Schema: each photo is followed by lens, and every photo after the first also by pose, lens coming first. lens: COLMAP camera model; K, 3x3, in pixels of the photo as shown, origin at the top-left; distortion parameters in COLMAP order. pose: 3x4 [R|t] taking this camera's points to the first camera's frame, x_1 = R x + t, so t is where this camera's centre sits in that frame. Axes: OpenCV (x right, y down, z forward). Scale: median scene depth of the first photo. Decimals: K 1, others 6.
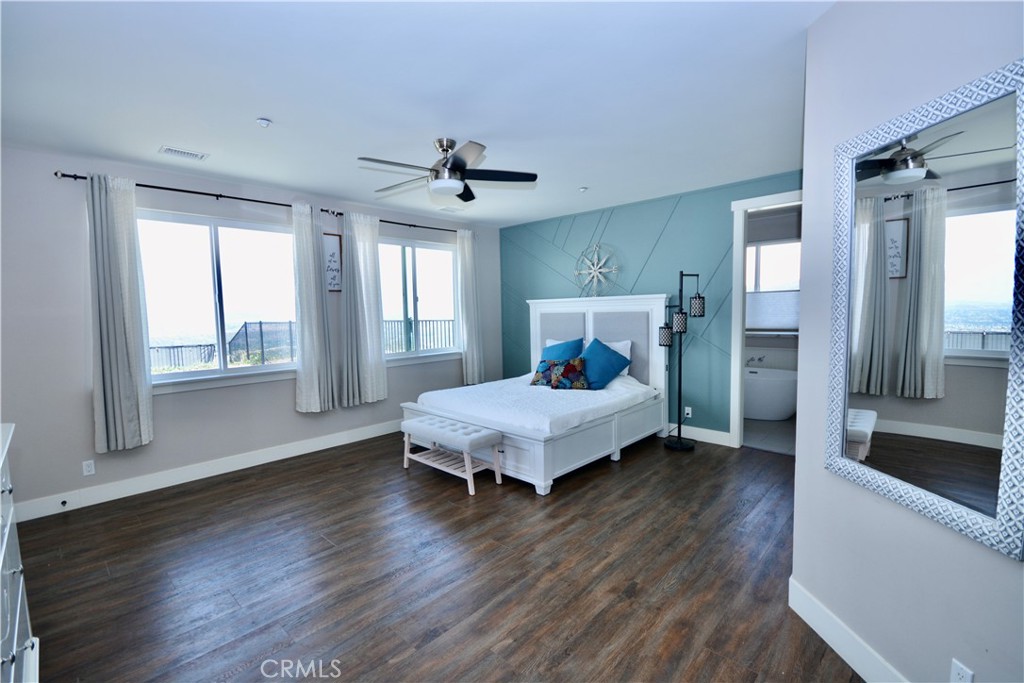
lens RADIAL K [[447.4, 0, 507.4], [0, 447.4, 344.6], [0, 0, 1]] dist [0.020215, -0.019499]
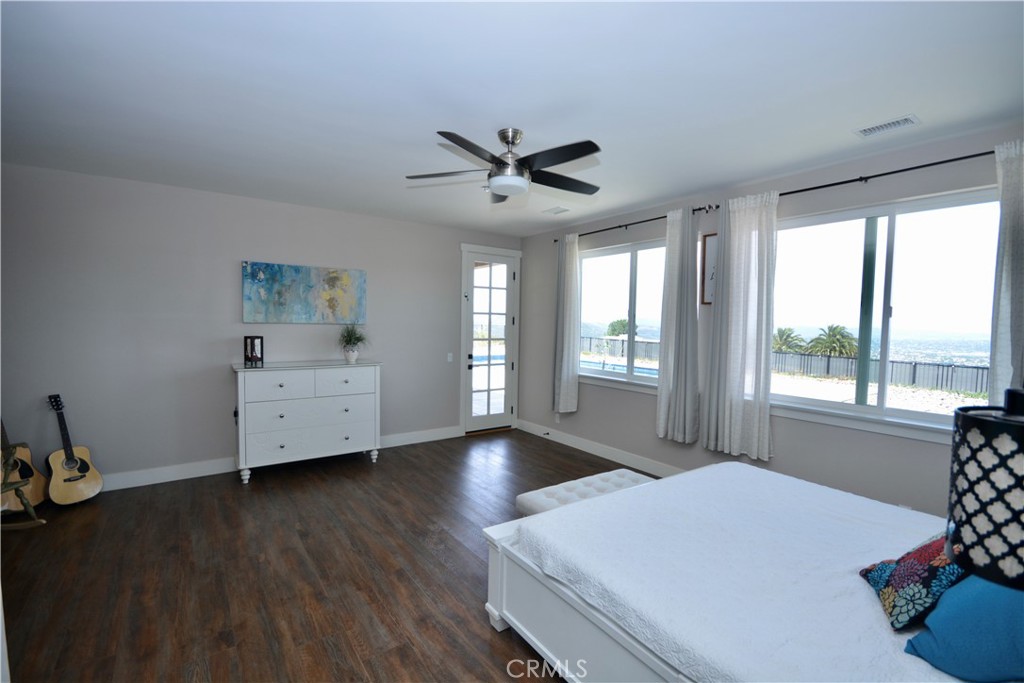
lens RADIAL K [[447.4, 0, 507.4], [0, 447.4, 344.6], [0, 0, 1]] dist [0.020215, -0.019499]
pose [[-0.192267, 0.065345, -0.979165, 0.907780], [-0.093272, 0.992047, 0.084519, -0.149431], [0.976900, 0.107579, -0.184643, 1.485658]]
